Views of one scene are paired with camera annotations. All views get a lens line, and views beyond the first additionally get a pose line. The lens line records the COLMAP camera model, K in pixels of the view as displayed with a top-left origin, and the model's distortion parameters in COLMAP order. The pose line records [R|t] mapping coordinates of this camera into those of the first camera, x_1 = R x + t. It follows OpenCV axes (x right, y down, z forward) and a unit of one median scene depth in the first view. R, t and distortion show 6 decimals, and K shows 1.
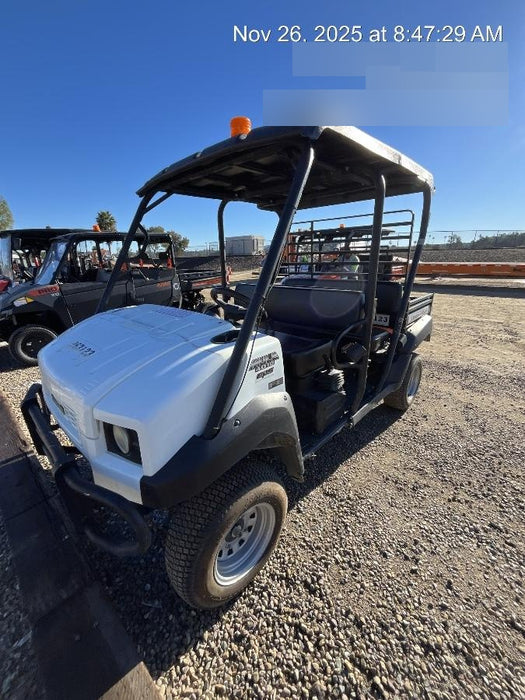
lens RADIAL K [[286.2, 0, 258.7], [0, 286.2, 346.1], [0, 0, 1]] dist [-0.001519, 0.000163]
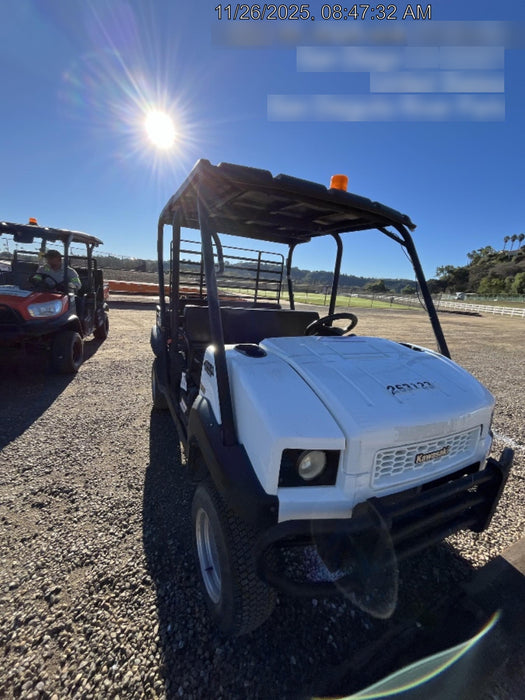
lens RADIAL K [[287.5, 0, 262.5], [0, 287.5, 350.0], [0, 0, 1]] dist [0.004377, 0.000053]
pose [[0.345025, -0.153843, 0.925900, -1.756599], [0.182960, 0.978576, 0.094417, -0.306315], [-0.920589, 0.136827, 0.365780, 1.195459]]
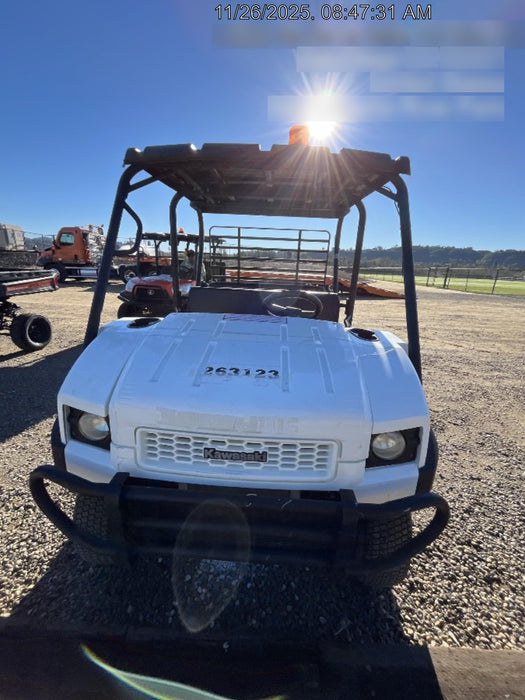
lens RADIAL K [[286.2, 0, 258.7], [0, 286.2, 346.1], [0, 0, 1]] dist [-0.001519, 0.000163]
pose [[0.757742, -0.129421, 0.639592, -1.156008], [0.137839, 0.989764, 0.036976, -0.091986], [-0.637830, 0.060142, 0.767825, 0.428793]]
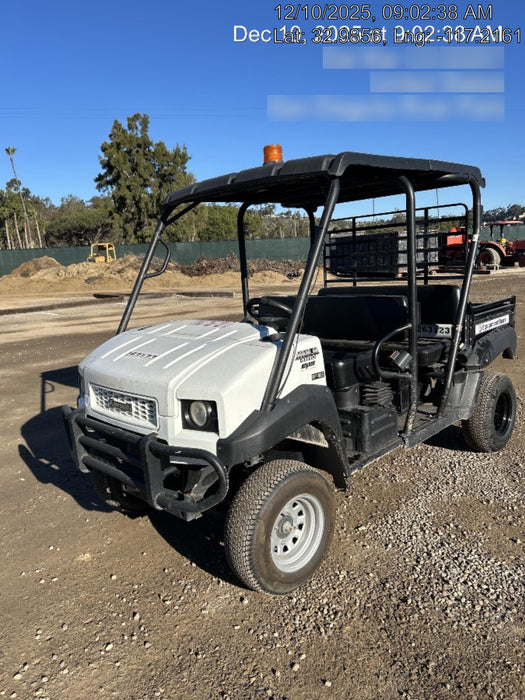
lens RADIAL K [[530.0, 0, 265.3], [0, 530.0, 345.0], [0, 0, 1]] dist [0.007943, -0.002567]
pose [[0.998629, -0.044285, -0.027904, -0.085569], [0.039975, 0.989402, -0.139591, 0.298331], [0.033790, 0.138285, 0.989816, -1.121215]]
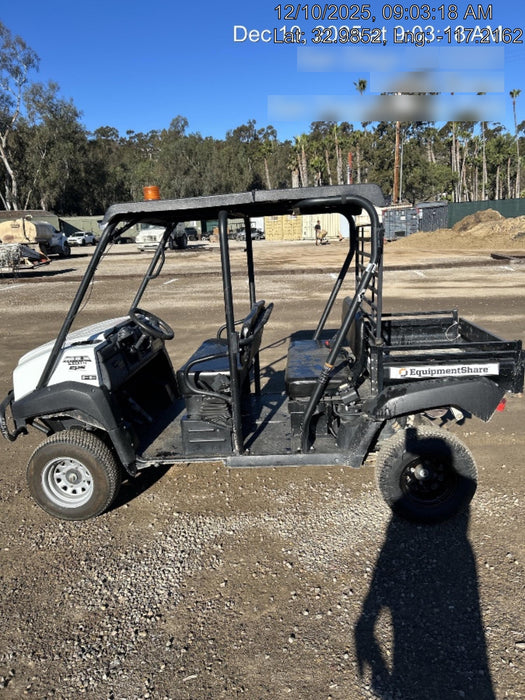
lens RADIAL K [[530.0, 0, 265.3], [0, 530.0, 345.0], [0, 0, 1]] dist [0.007943, -0.002567]
pose [[0.634833, 0.140676, -0.759735, 2.776397], [-0.189098, 0.981671, 0.023761, -0.282367], [0.749152, 0.128579, 0.649799, -0.140777]]
